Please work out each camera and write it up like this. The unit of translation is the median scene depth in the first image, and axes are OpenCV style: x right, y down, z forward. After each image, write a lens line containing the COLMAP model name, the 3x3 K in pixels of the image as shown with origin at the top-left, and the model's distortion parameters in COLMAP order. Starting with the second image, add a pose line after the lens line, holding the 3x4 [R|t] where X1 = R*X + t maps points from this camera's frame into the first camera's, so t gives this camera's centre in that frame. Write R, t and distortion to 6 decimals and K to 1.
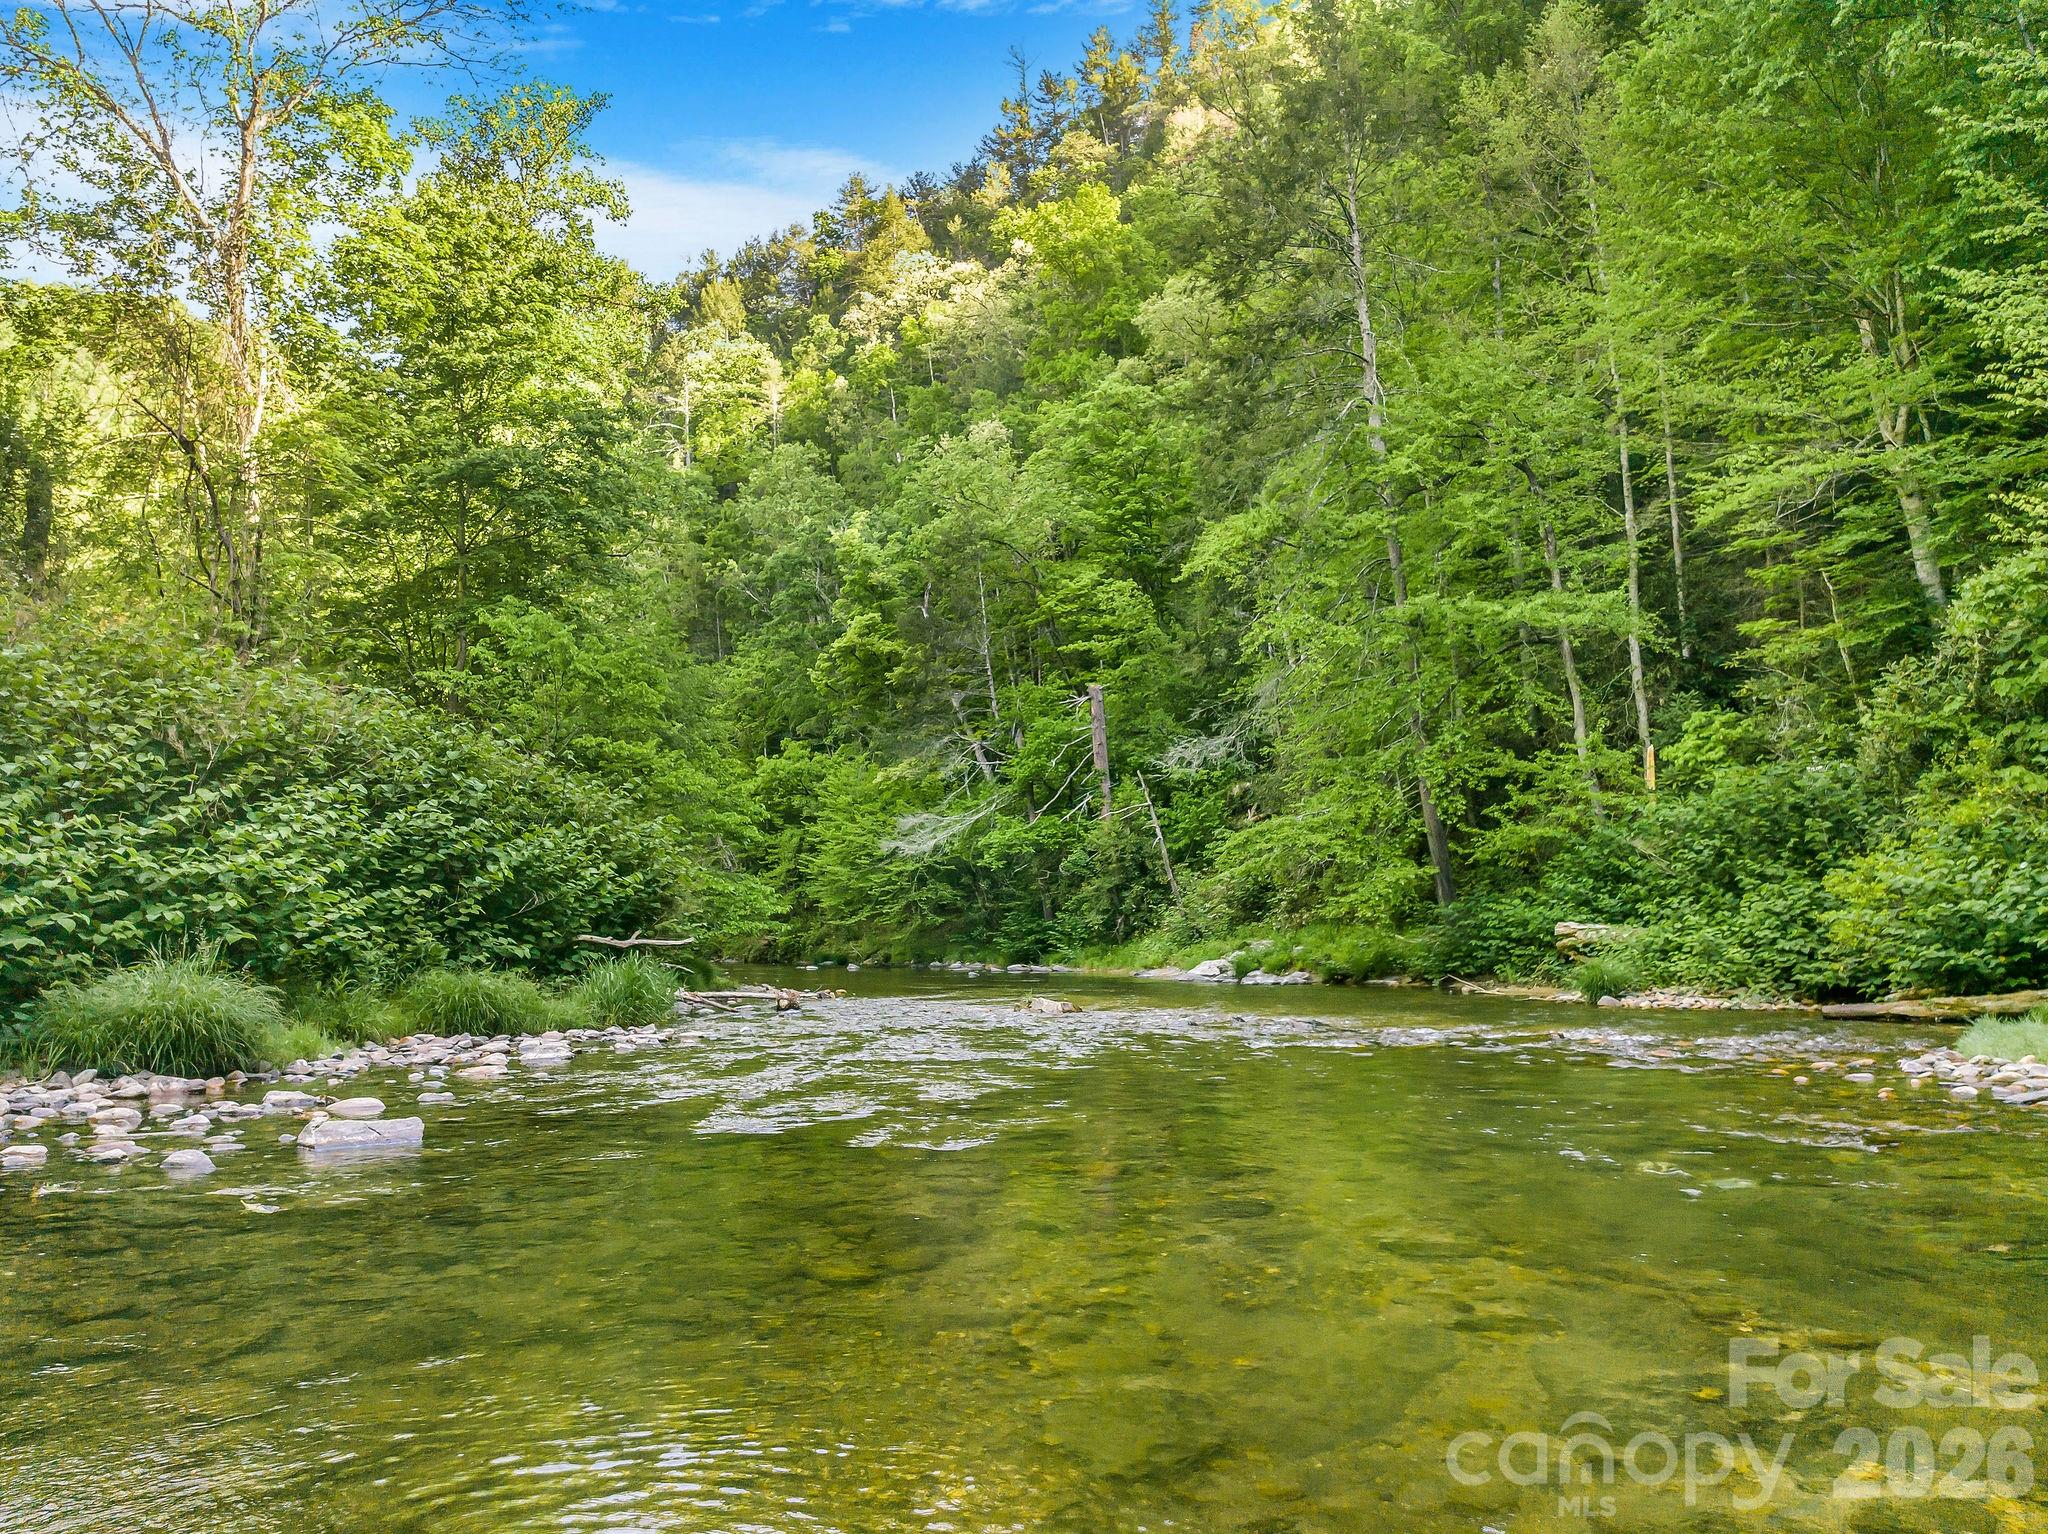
lens RADIAL K [[1469.6, 0, 1033.2], [0, 1469.6, 730.9], [0, 0, 1]] dist [-0.010082, -0.054822]
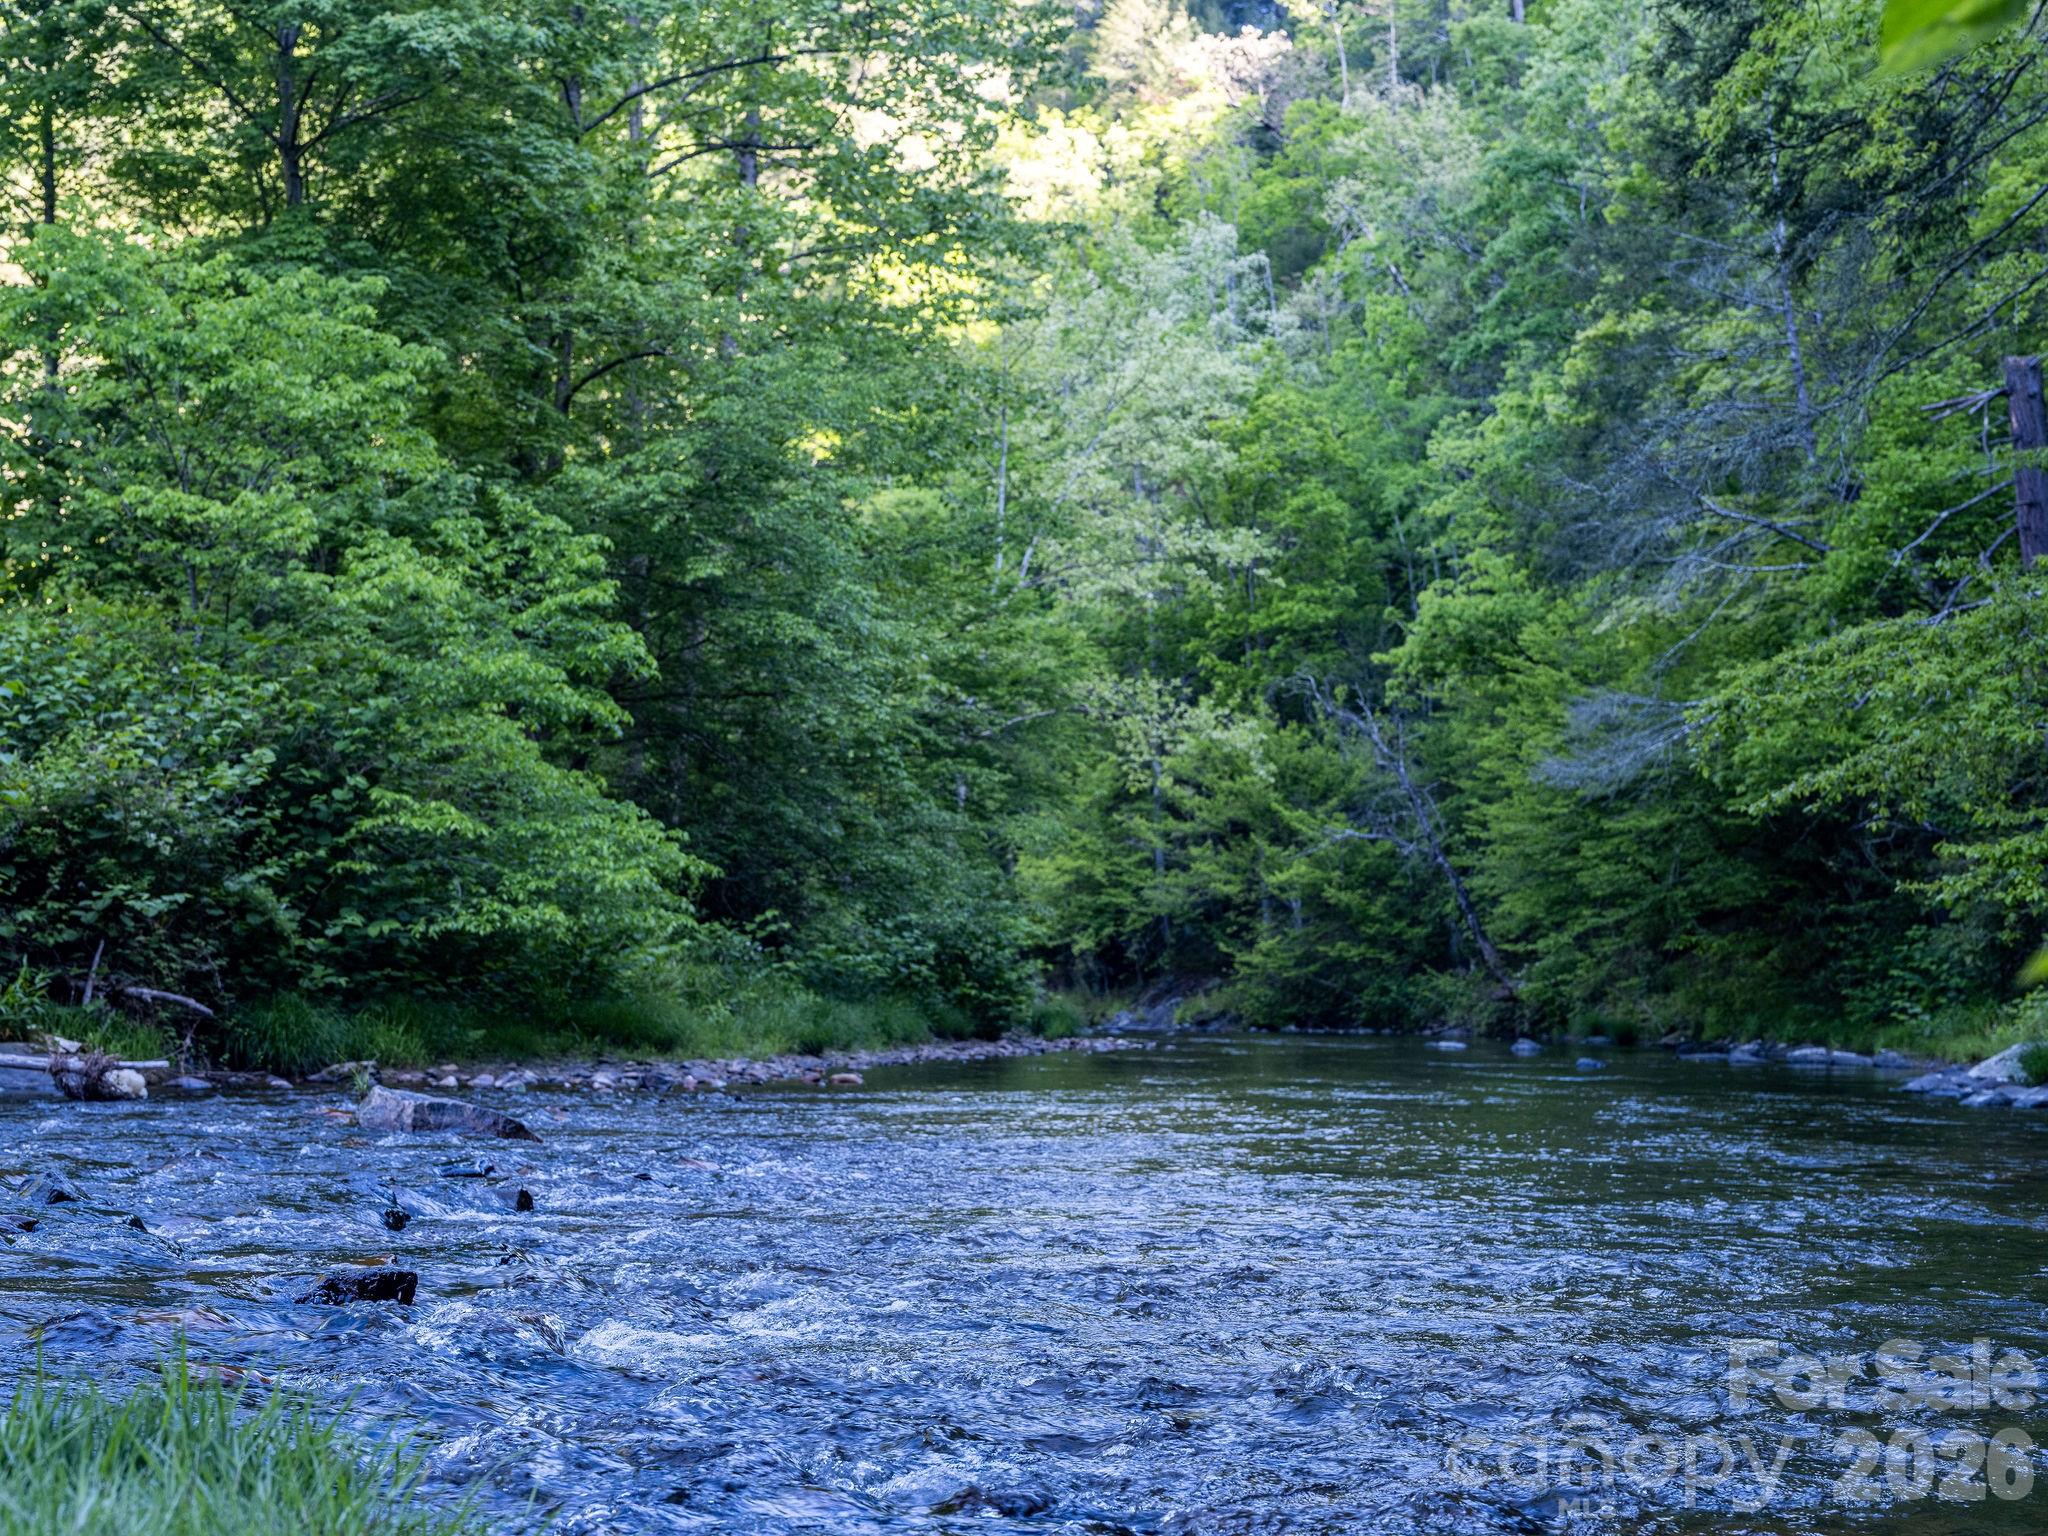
lens RADIAL K [[2906.6, 0, 1024.0], [0, 2906.6, 768.0], [0, 0, 1]] dist [-0.000389, 0.008581]
pose [[0.879917, -0.015316, -0.474880, 0.184020], [0.044030, 0.997808, 0.049403, 0.029827], [0.473083, -0.064380, 0.878663, 0.179071]]
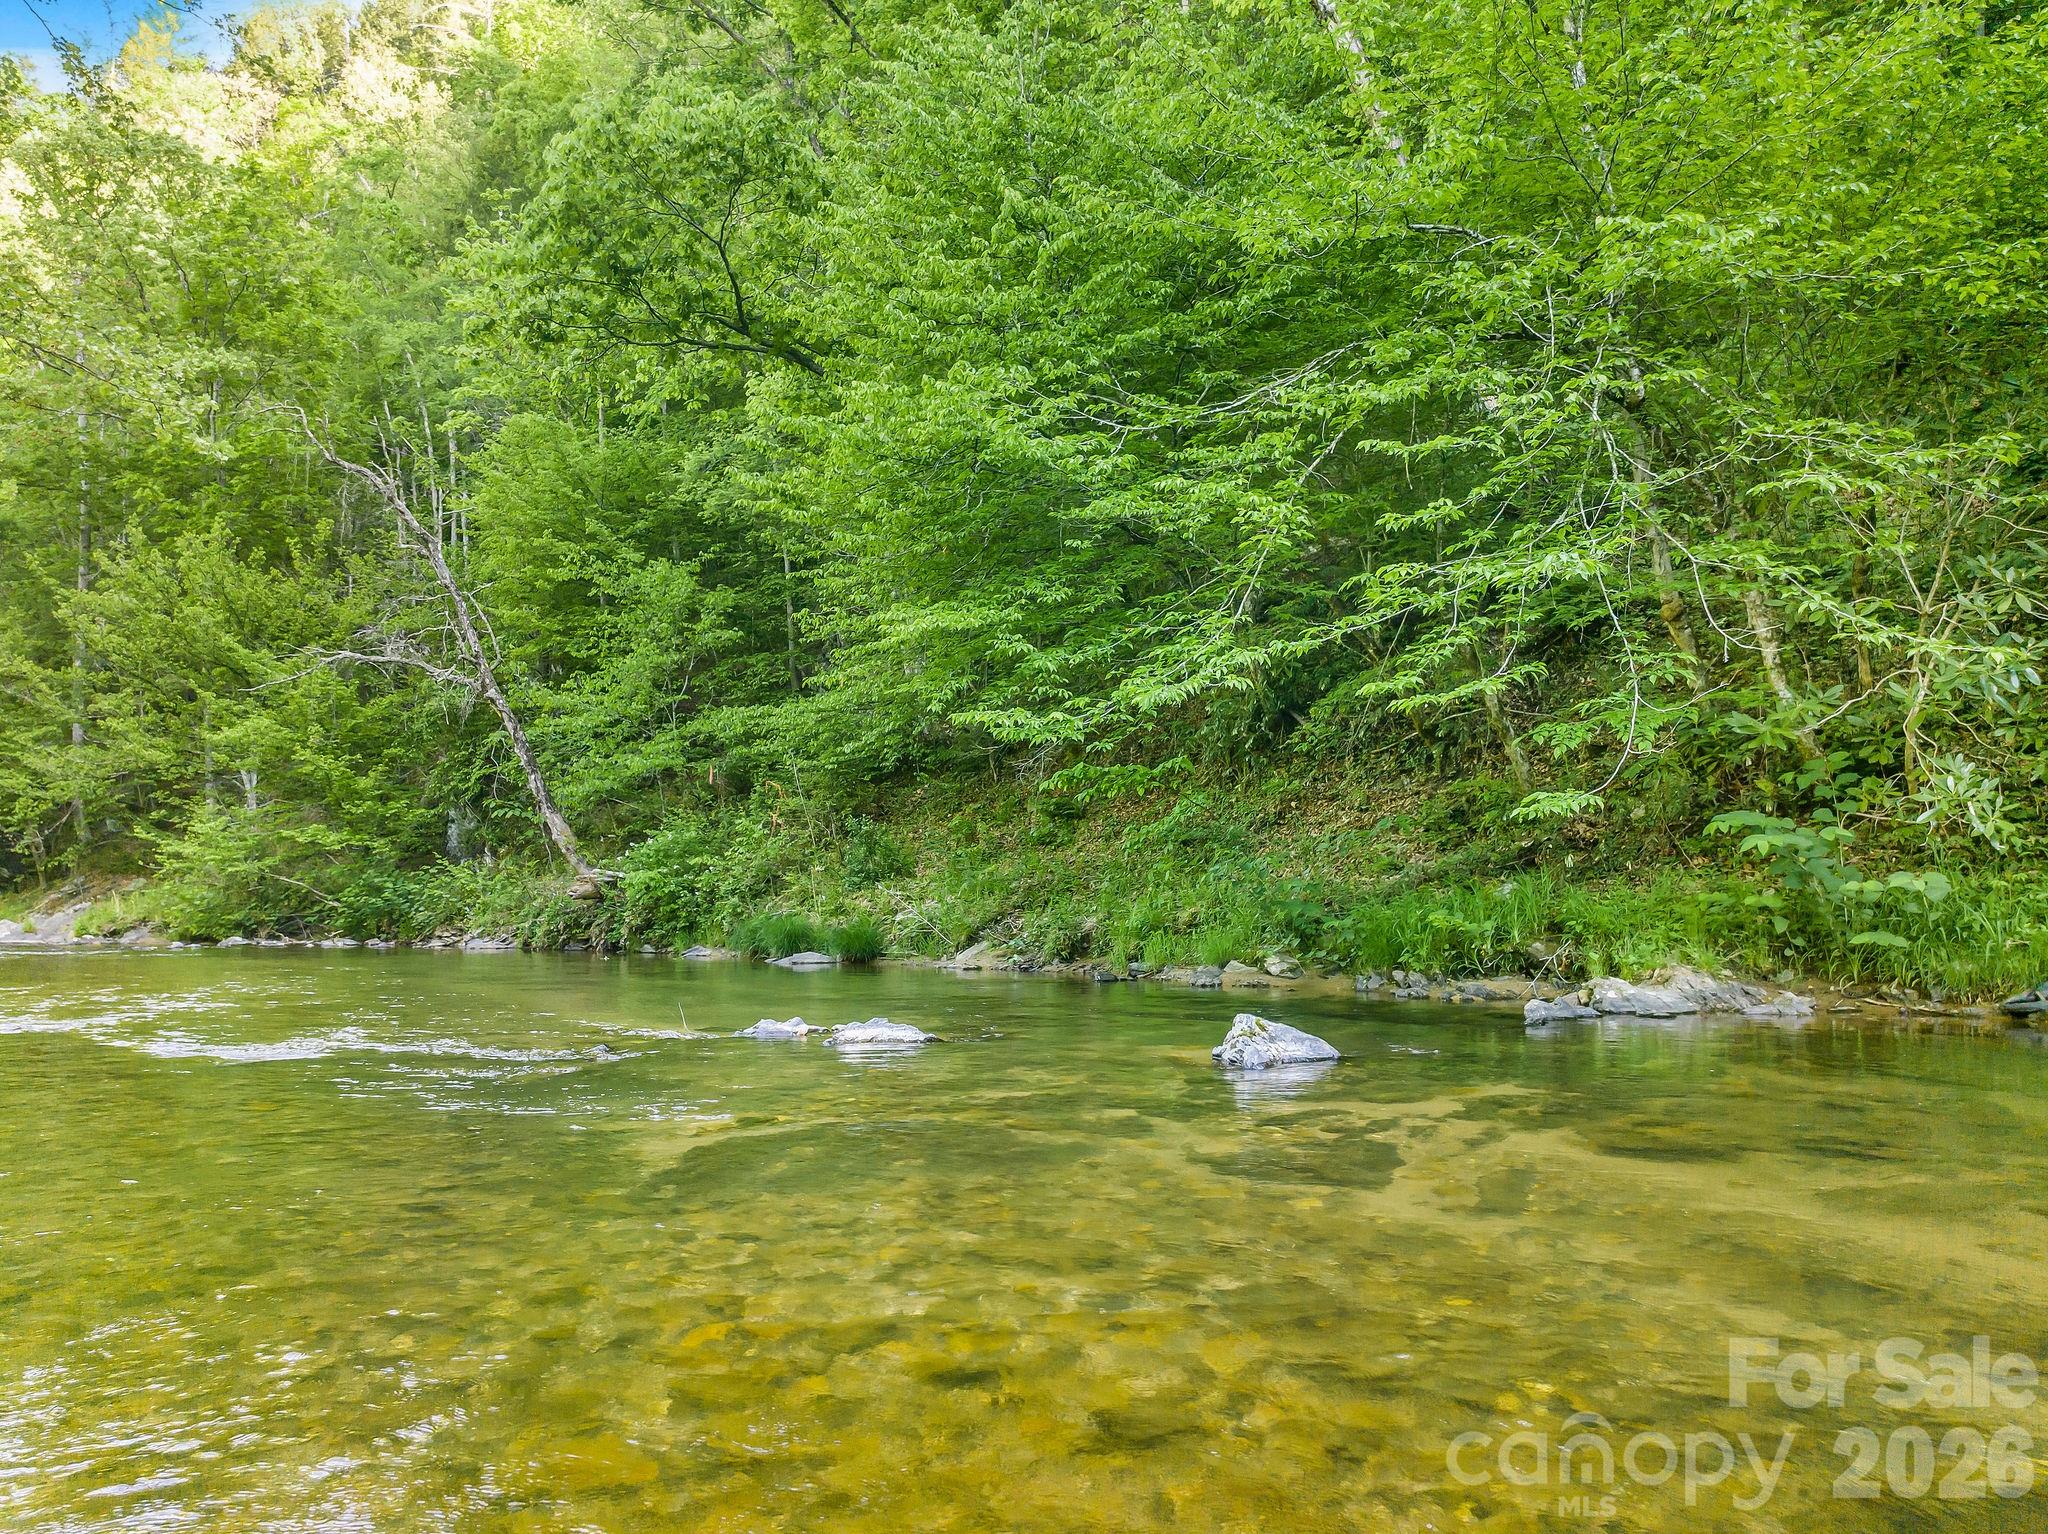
lens RADIAL K [[1469.6, 0, 1033.2], [0, 1469.6, 730.9], [0, 0, 1]] dist [-0.010082, -0.054822]
pose [[0.995454, 0.015996, 0.093892, -0.171875], [-0.017964, 0.999636, 0.020150, 0.151176], [-0.093535, -0.021745, 0.995378, 1.002298]]
